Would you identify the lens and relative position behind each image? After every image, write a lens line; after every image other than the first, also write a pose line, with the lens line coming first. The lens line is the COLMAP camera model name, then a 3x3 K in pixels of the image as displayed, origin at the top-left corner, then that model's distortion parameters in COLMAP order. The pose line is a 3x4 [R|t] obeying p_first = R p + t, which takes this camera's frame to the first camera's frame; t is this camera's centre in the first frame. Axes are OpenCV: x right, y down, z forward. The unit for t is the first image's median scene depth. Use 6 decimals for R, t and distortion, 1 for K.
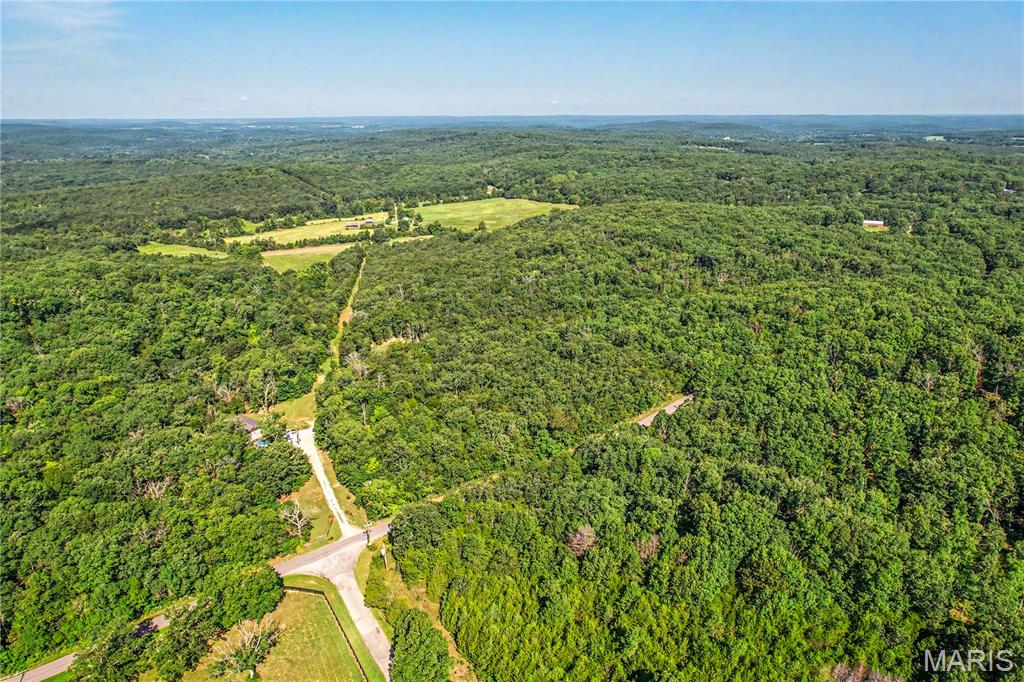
lens RADIAL K [[646.3, 0, 512.0], [0, 646.3, 341.0], [0, 0, 1]] dist [0.004083, 0.000884]
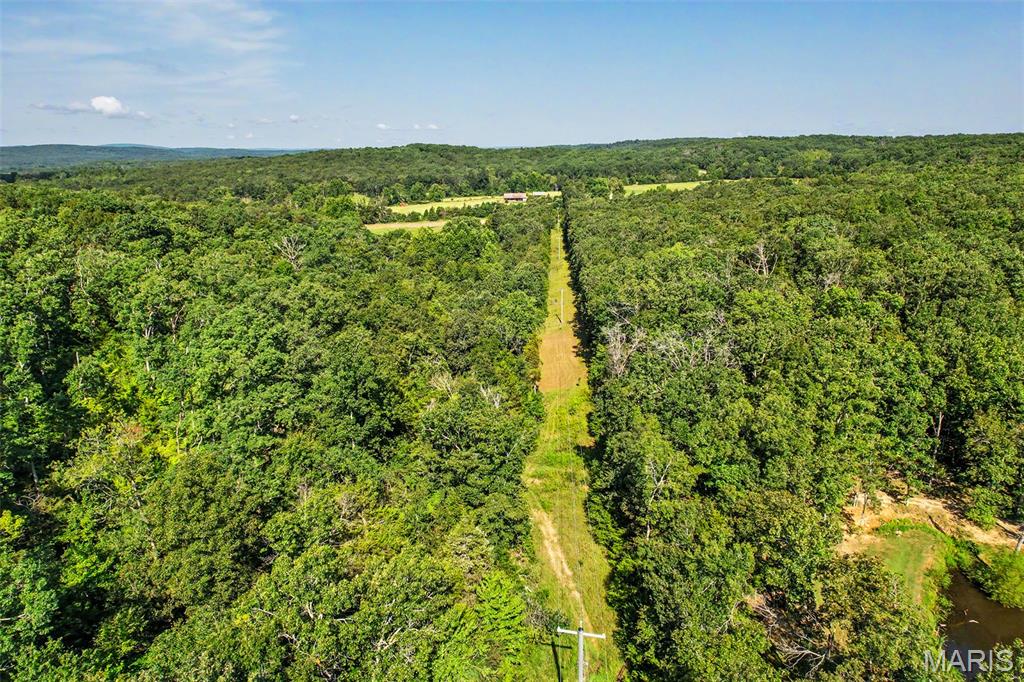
lens RADIAL K [[646.3, 0, 512.0], [0, 646.3, 341.0], [0, 0, 1]] dist [0.004083, 0.000884]
pose [[0.979569, 0.040622, -0.196964, -0.112926], [-0.049672, 0.997915, -0.041221, -0.014083], [0.194879, 0.050162, 0.979544, 0.368928]]
